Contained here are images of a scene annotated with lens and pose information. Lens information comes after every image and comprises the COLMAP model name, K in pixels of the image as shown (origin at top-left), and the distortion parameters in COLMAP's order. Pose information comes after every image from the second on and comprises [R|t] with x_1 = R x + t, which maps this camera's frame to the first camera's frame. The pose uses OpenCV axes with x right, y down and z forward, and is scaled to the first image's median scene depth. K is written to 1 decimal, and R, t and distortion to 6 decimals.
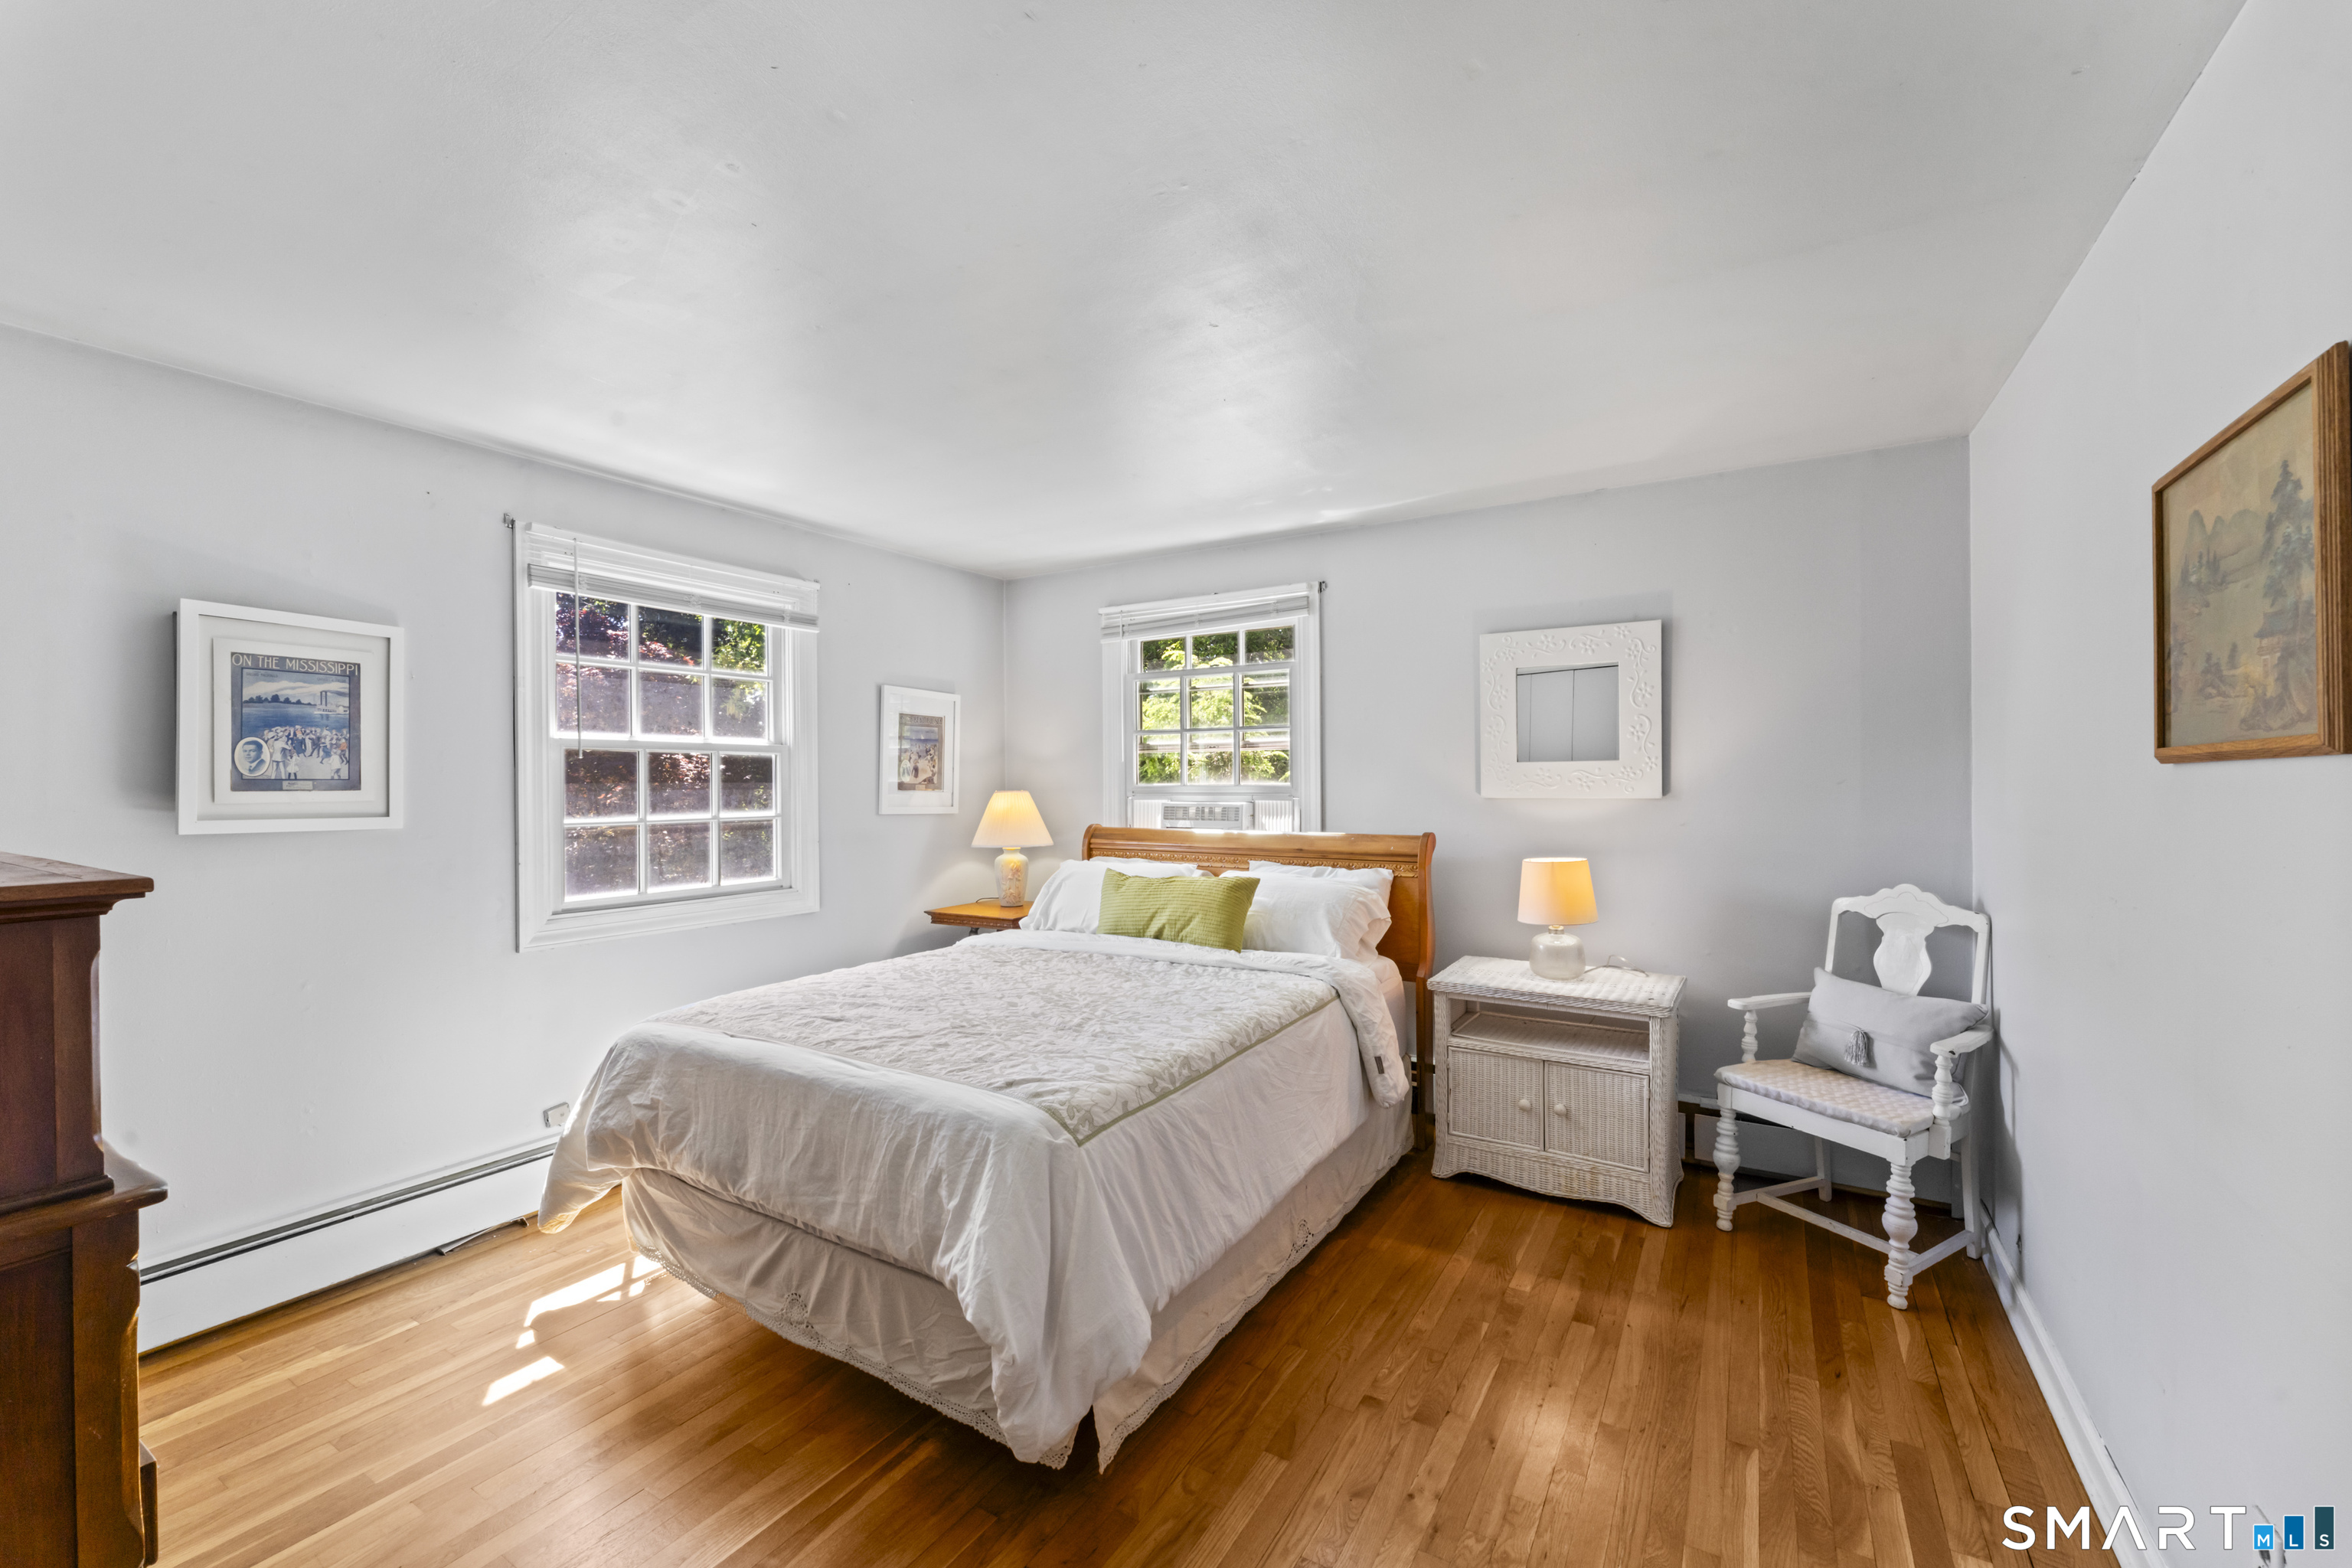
lens RADIAL K [[973.5, 0, 1175.7], [0, 973.5, 783.1], [0, 0, 1]] dist [0.000348, -0.000174]
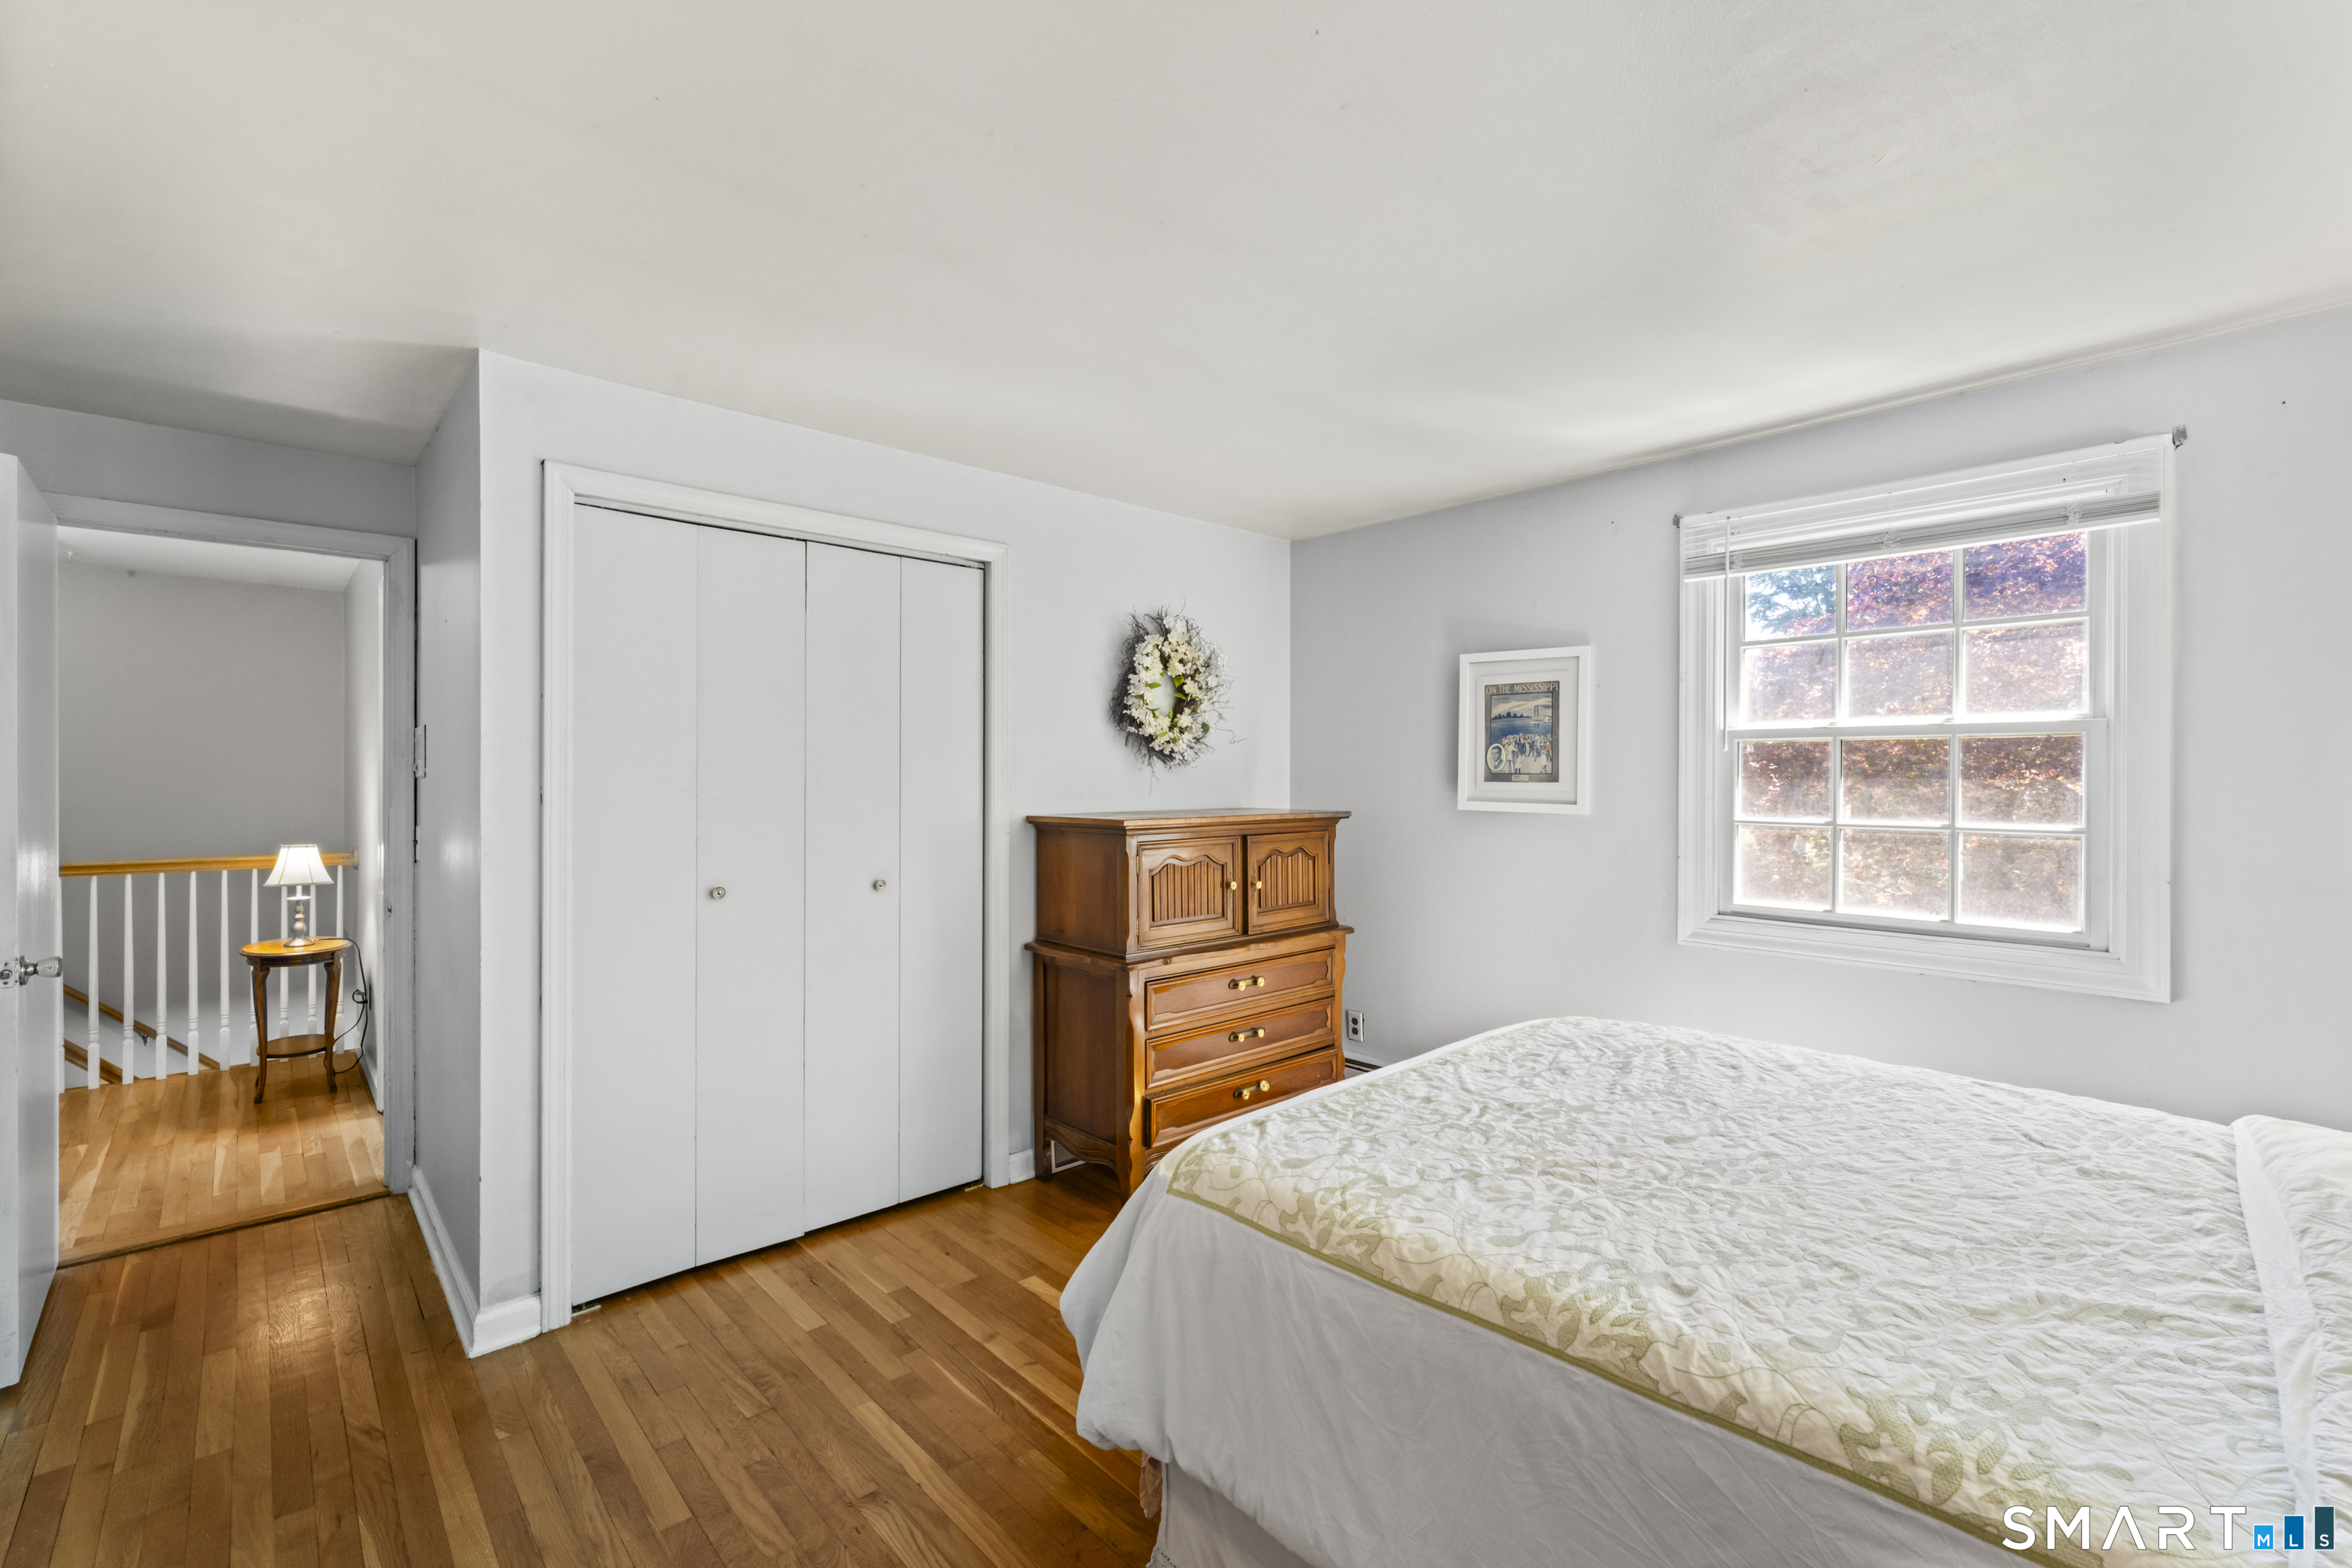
lens RADIAL K [[1010.8, 0, 1178.6], [0, 1010.8, 777.0], [0, 0, 1]] dist [-0.000180, -0.000040]
pose [[-0.275212, 0.005160, -0.961370, 0.573945], [-0.001738, 0.999981, 0.005865, -0.006262], [0.961382, 0.003285, -0.275198, 0.933144]]
